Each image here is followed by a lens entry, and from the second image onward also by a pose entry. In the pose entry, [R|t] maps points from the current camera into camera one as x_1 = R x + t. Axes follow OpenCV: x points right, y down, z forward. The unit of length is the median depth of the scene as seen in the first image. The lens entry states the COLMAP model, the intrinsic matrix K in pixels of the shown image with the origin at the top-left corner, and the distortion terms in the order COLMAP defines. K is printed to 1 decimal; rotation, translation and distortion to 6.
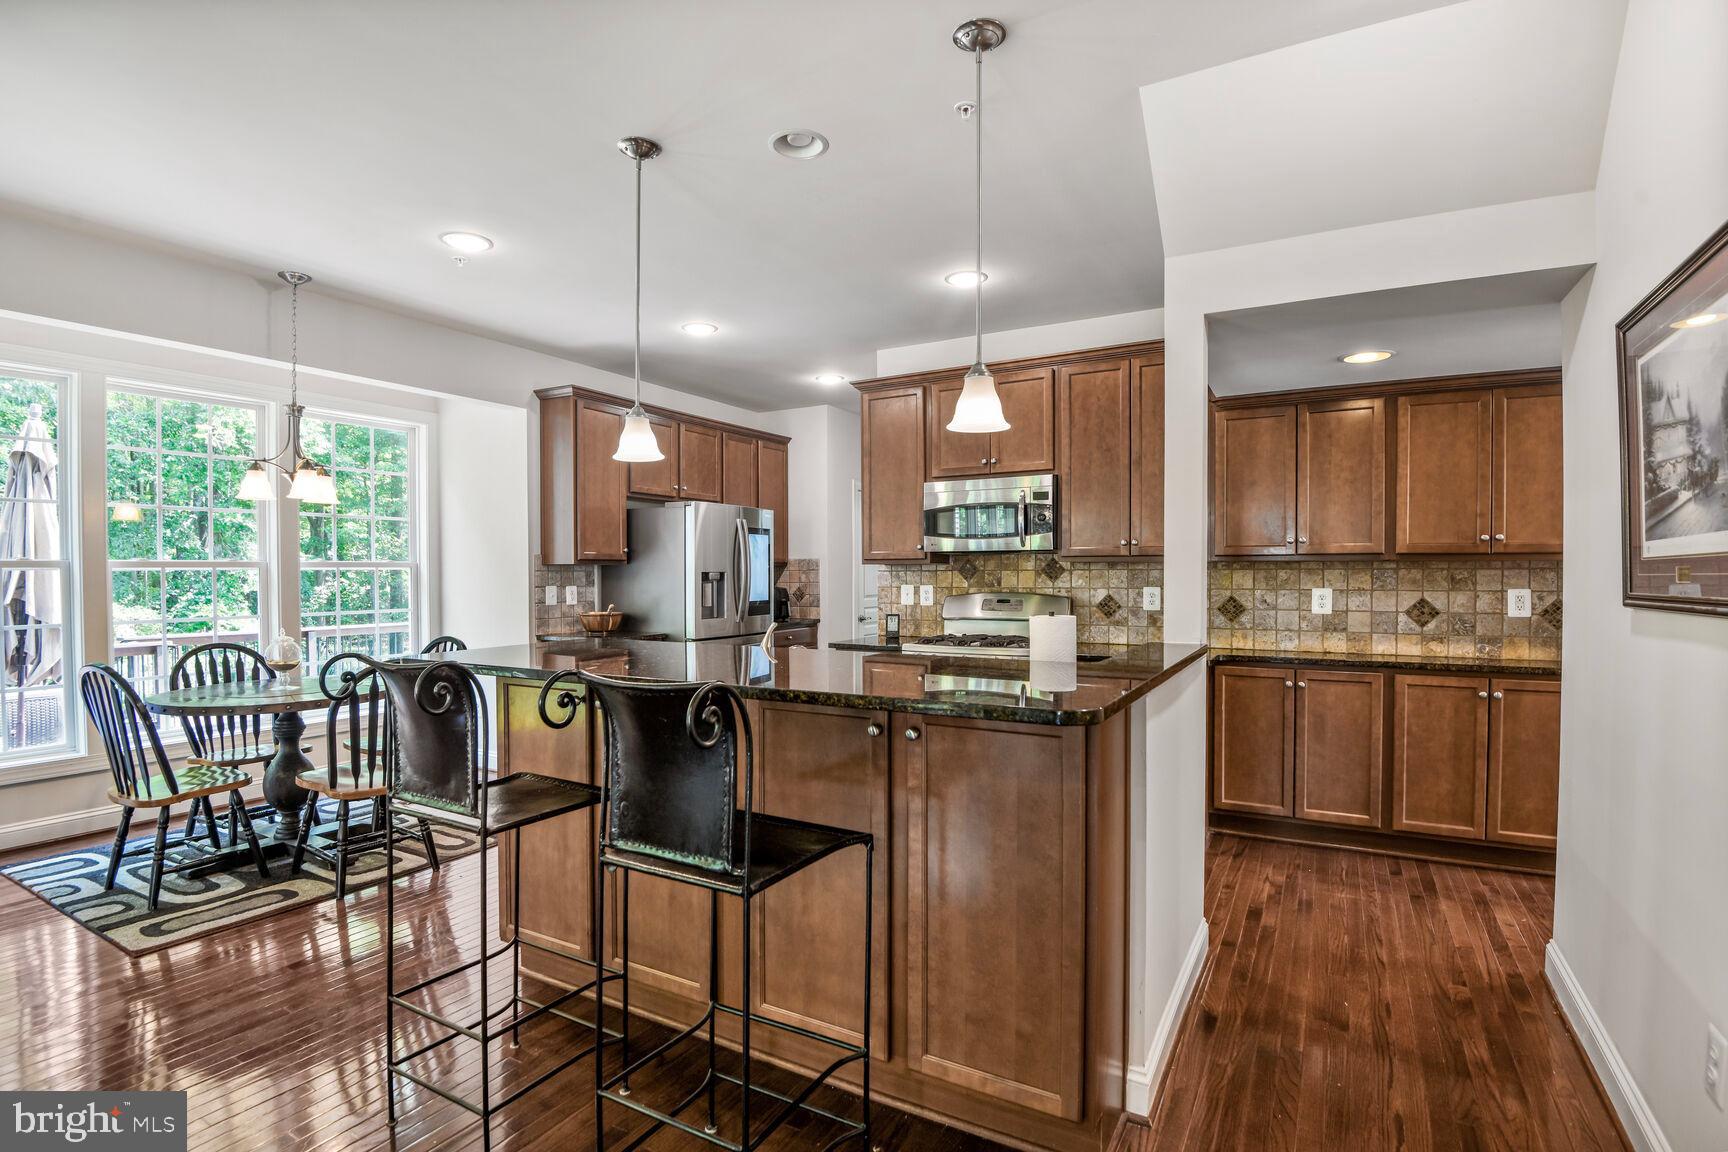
lens RADIAL K [[841.2, 0, 862.9], [0, 841.2, 580.6], [0, 0, 1]] dist [-0.003404, -0.028065]
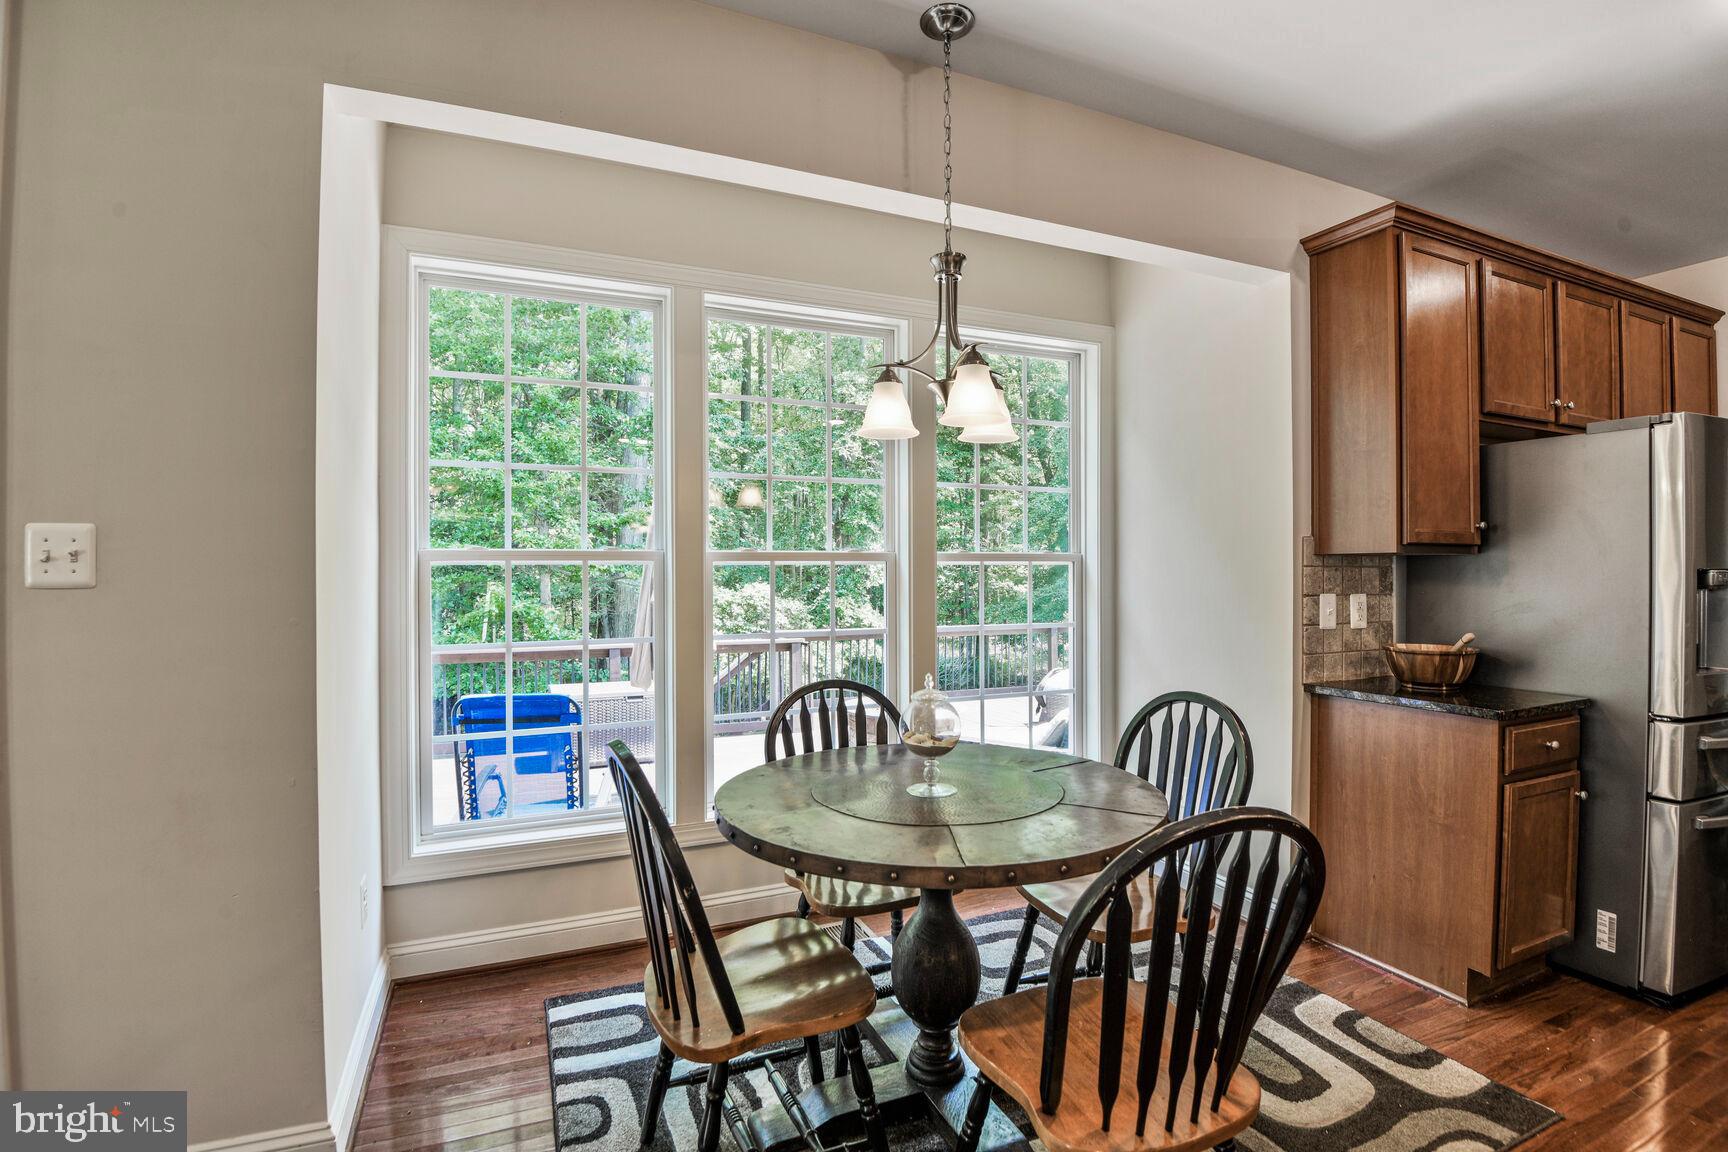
lens RADIAL K [[810.1, 0, 869.0], [0, 810.1, 572.2], [0, 0, 1]] dist [-0.001237, -0.019982]
pose [[0.804228, 0.004754, -0.594302, -0.417390], [-0.009449, 0.999944, -0.004788, -0.003396], [0.594246, 0.009467, 0.804228, 0.559112]]
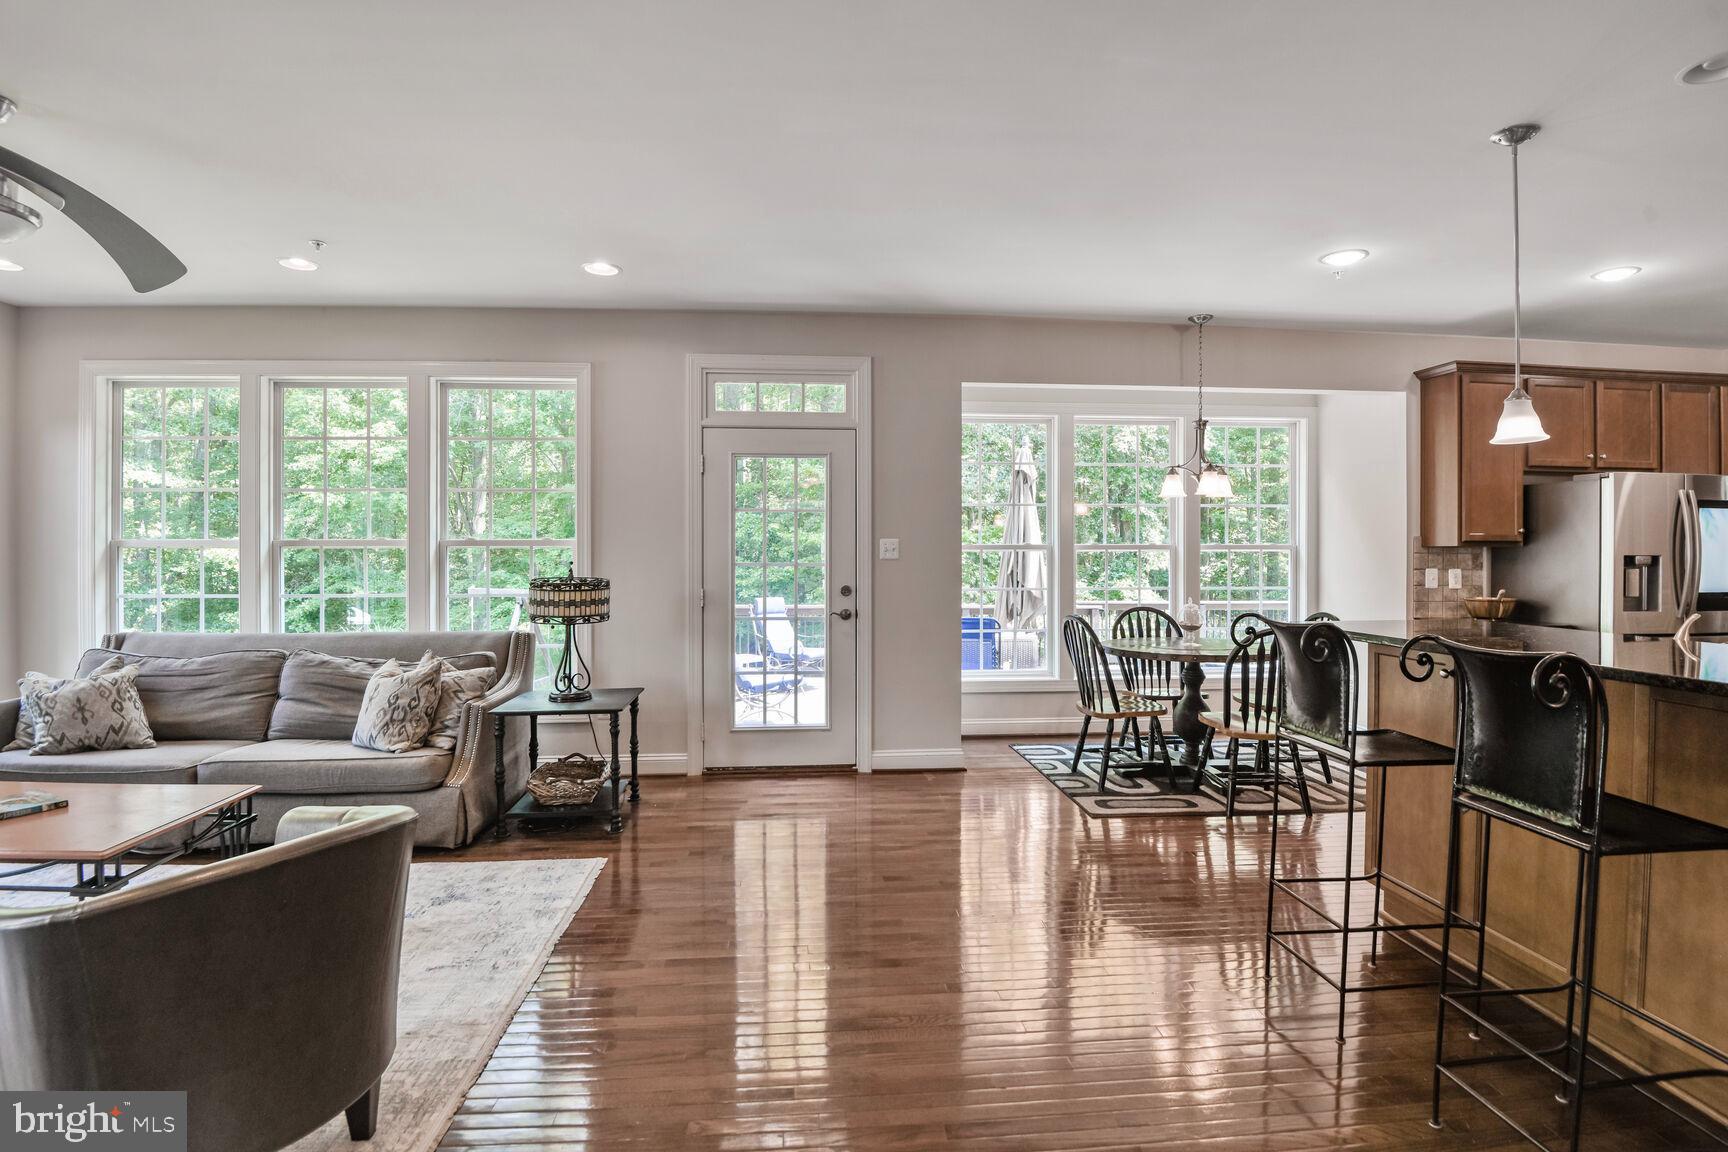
lens RADIAL K [[853.6, 0, 846.4], [0, 853.6, 559.3], [0, 0, 1]] dist [-0.003120, -0.031493]
pose [[0.564634, 0.009954, -0.825281, 0.080928], [-0.013242, 0.999908, 0.003001, 0.002309], [0.825235, 0.009234, 0.564714, -0.168310]]
